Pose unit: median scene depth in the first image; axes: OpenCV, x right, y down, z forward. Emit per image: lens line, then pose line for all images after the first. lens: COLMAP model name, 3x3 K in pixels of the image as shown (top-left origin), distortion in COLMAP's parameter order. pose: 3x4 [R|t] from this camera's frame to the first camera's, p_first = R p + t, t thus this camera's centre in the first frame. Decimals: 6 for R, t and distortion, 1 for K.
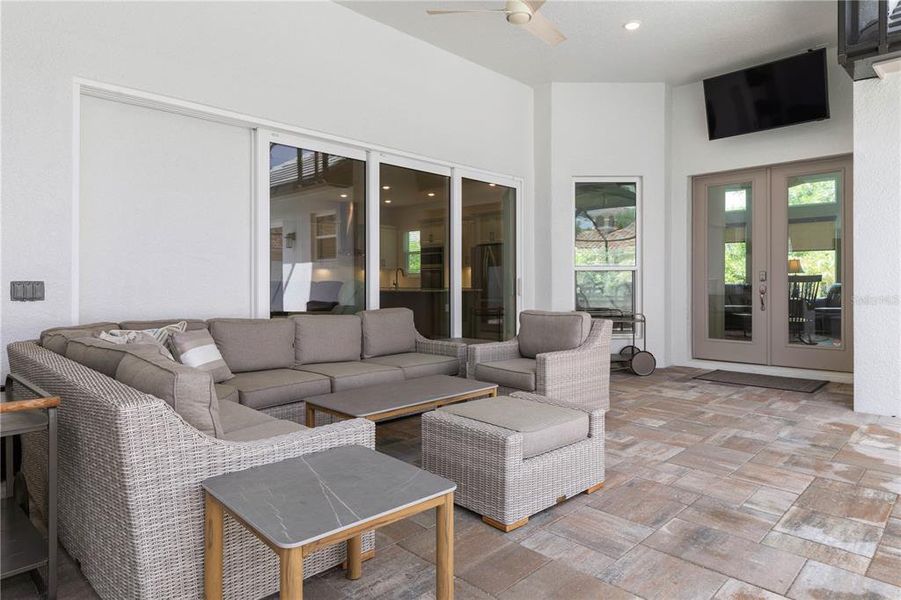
lens RADIAL K [[547.2, 0, 452.6], [0, 547.2, 274.6], [0, 0, 1]] dist [-0.004406, -0.000470]
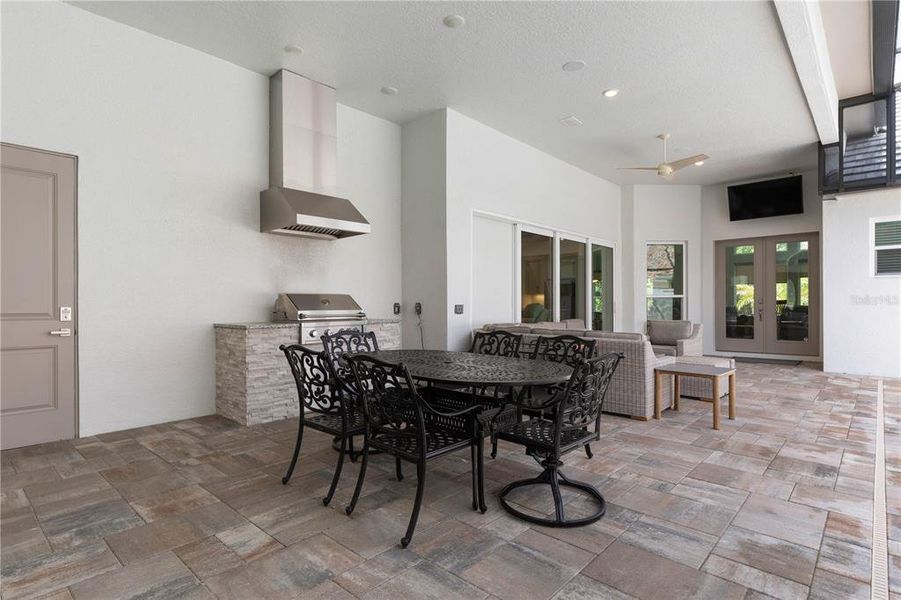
lens RADIAL K [[461.4, 0, 457.9], [0, 461.4, 294.5], [0, 0, 1]] dist [0.001296, -0.000626]
pose [[0.999562, 0.001362, 0.029560, -0.465346], [-0.001224, 0.999988, -0.004676, -0.010863], [-0.029566, 0.004638, 0.999552, -0.457194]]
